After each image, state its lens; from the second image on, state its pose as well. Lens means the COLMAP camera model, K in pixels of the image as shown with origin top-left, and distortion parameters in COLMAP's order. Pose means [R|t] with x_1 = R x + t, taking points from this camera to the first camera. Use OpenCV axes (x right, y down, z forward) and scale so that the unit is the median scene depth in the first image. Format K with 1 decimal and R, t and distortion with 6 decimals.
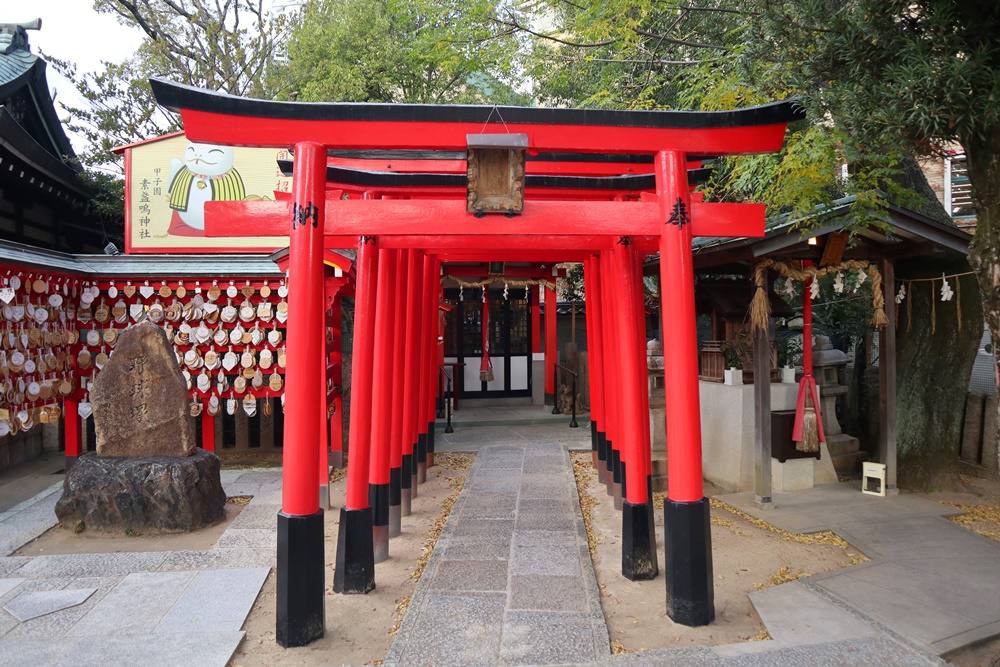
lens RADIAL K [[698.1, 0, 500.0], [0, 698.1, 333.5], [0, 0, 1]] dist [-0.117610, 0.000212]
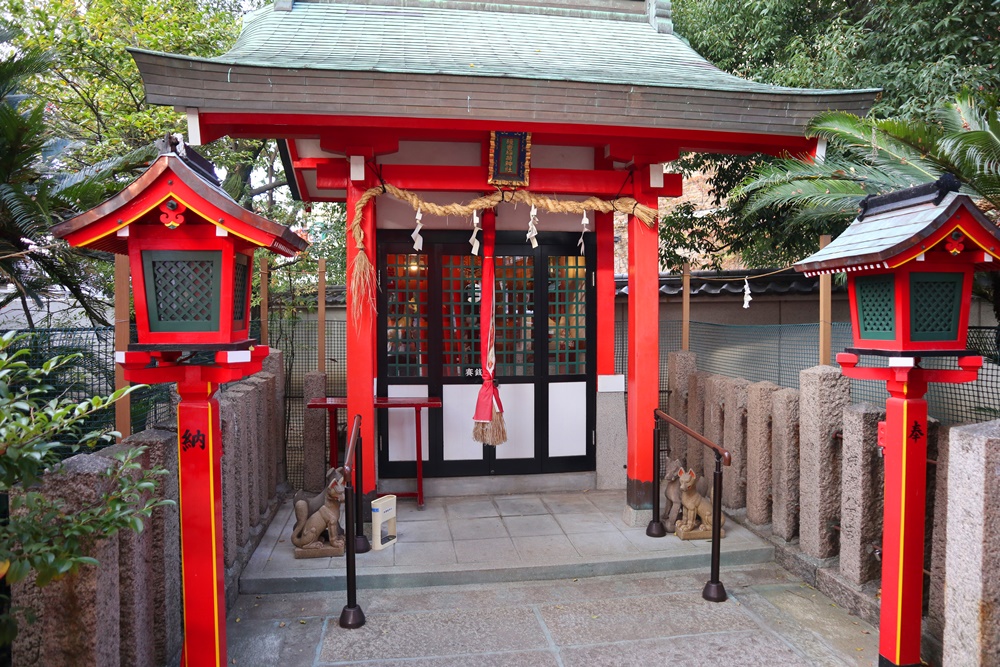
lens RADIAL K [[698.1, 0, 500.0], [0, 698.1, 333.5], [0, 0, 1]] dist [-0.117610, 0.000212]
pose [[0.996501, 0.004514, -0.083464, 0.021671], [-0.003625, 0.999935, 0.010795, -0.003620], [0.083507, -0.010455, 0.996452, 0.561568]]
